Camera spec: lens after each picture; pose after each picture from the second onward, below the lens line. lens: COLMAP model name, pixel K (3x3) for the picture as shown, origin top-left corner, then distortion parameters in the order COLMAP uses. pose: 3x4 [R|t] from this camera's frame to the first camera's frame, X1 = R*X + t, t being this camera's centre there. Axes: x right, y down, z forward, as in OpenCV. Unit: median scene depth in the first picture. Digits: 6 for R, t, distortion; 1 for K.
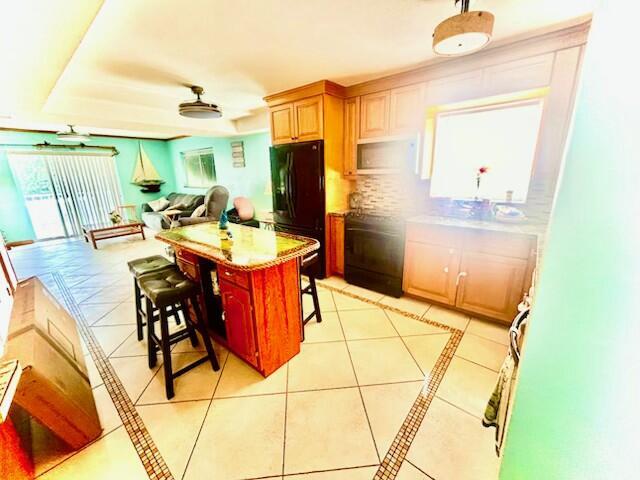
lens RADIAL K [[258.6, 0, 318.3], [0, 258.6, 239.3], [0, 0, 1]] dist [-0.004178, -0.000243]
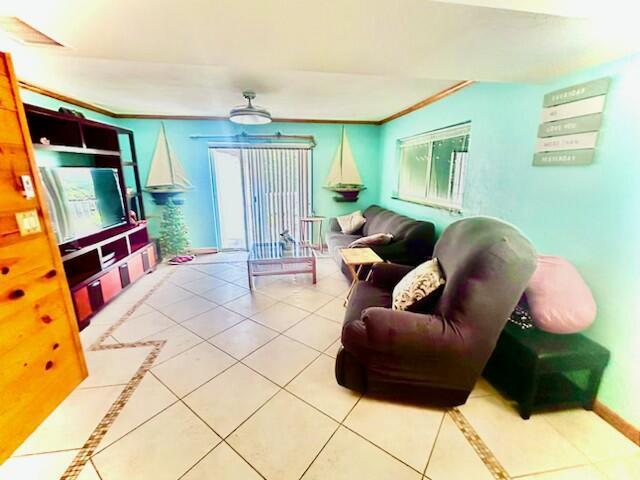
lens RADIAL K [[277.3, 0, 320.4], [0, 277.3, 238.0], [0, 0, 1]] dist [0.000306, 0.000016]
pose [[0.758705, 0.168503, -0.629265, -0.229610], [-0.179196, 0.982686, 0.047084, -0.114703], [0.626304, 0.077039, 0.775763, 0.412275]]
